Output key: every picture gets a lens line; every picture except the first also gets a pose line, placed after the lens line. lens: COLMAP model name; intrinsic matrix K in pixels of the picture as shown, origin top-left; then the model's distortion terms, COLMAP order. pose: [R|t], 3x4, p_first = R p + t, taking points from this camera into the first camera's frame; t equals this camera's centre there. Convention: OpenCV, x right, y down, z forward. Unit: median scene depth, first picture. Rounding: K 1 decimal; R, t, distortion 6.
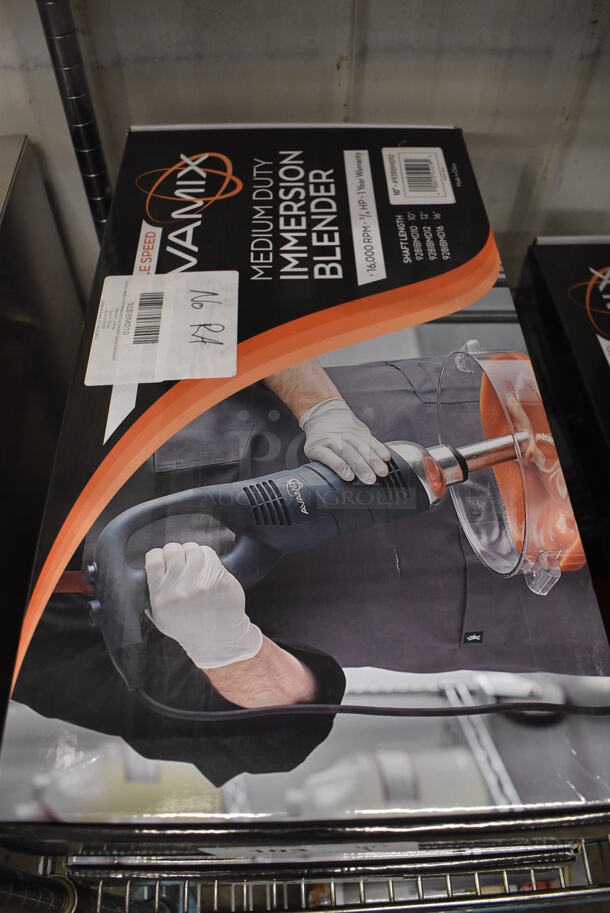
lens RADIAL K [[721.5, 0, 305.0], [0, 721.5, 456.5], [0, 0, 1]] dist [-0.102981, 0.007294]
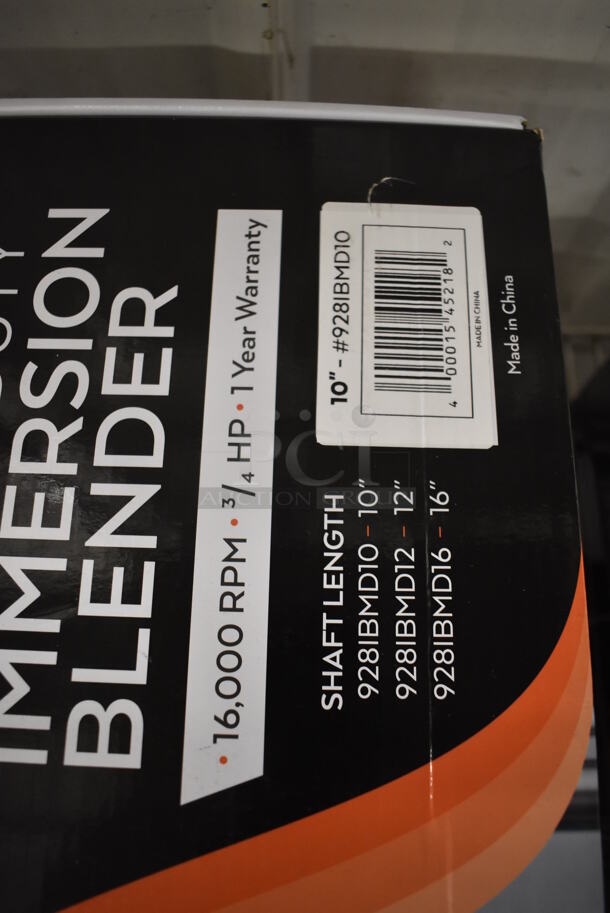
lens RADIAL K [[721.5, 0, 305.0], [0, 721.5, 456.5], [0, 0, 1]] dist [-0.102981, 0.007294]
pose [[0.998927, 0.046281, -0.001892, 0.116628], [-0.043341, 0.948306, 0.314383, -0.466087], [0.016345, -0.313964, 0.949294, 0.655368]]
